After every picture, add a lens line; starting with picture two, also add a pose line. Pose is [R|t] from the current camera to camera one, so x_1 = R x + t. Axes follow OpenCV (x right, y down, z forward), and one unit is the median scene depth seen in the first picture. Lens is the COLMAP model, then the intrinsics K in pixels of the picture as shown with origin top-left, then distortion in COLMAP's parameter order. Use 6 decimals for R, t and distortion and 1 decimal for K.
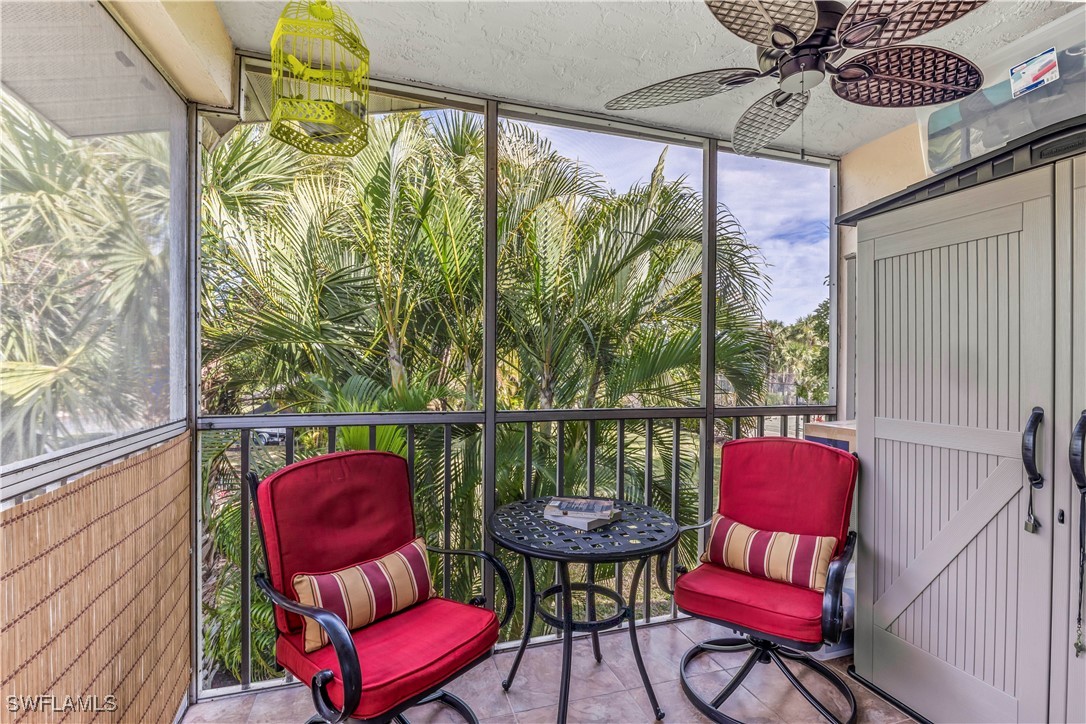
lens RADIAL K [[491.3, 0, 543.0], [0, 491.3, 362.0], [0, 0, 1]] dist [0.001359, 0.000121]
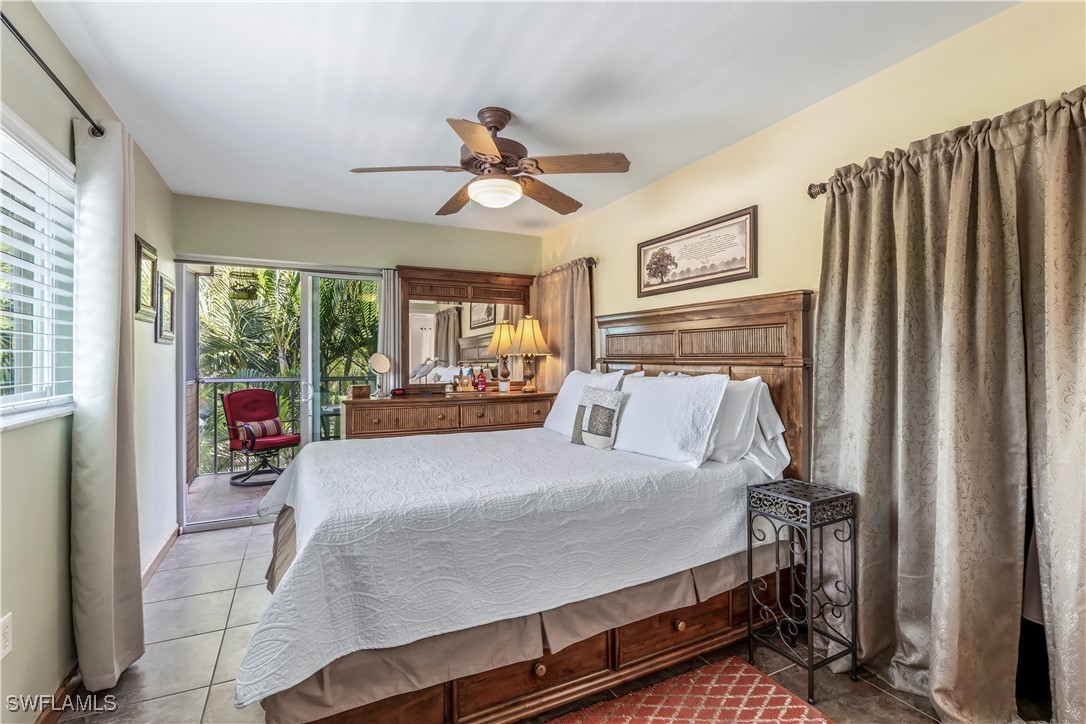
lens RADIAL K [[491.3, 0, 543.0], [0, 491.3, 362.0], [0, 0, 1]] dist [0.001359, 0.000121]
pose [[0.990339, -0.001737, 0.138660, 1.020379], [0.000135, 0.999933, 0.011556, -0.027399], [-0.138671, -0.011426, 0.990273, -2.409138]]
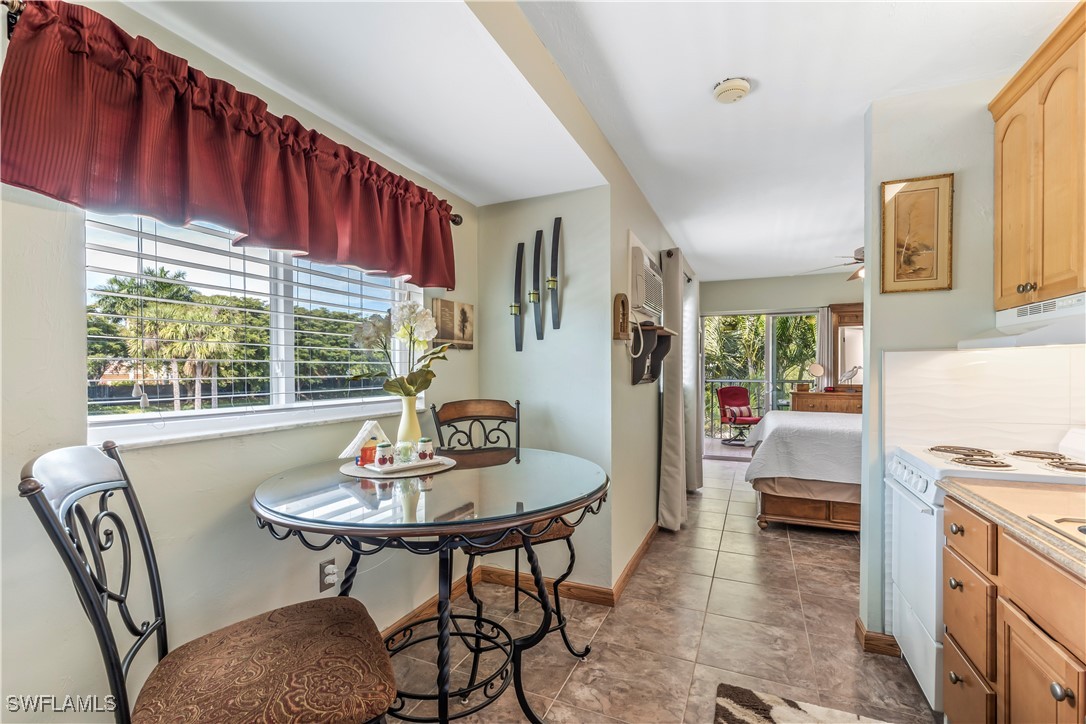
lens RADIAL K [[456.1, 0, 543.0], [0, 456.1, 362.0], [0, 0, 1]] dist [-0.001225, -0.000031]
pose [[0.719583, -0.008016, -0.694360, 1.436233], [0.002589, 0.999957, -0.008861, -0.026894], [0.694401, 0.004578, 0.719574, -3.715323]]
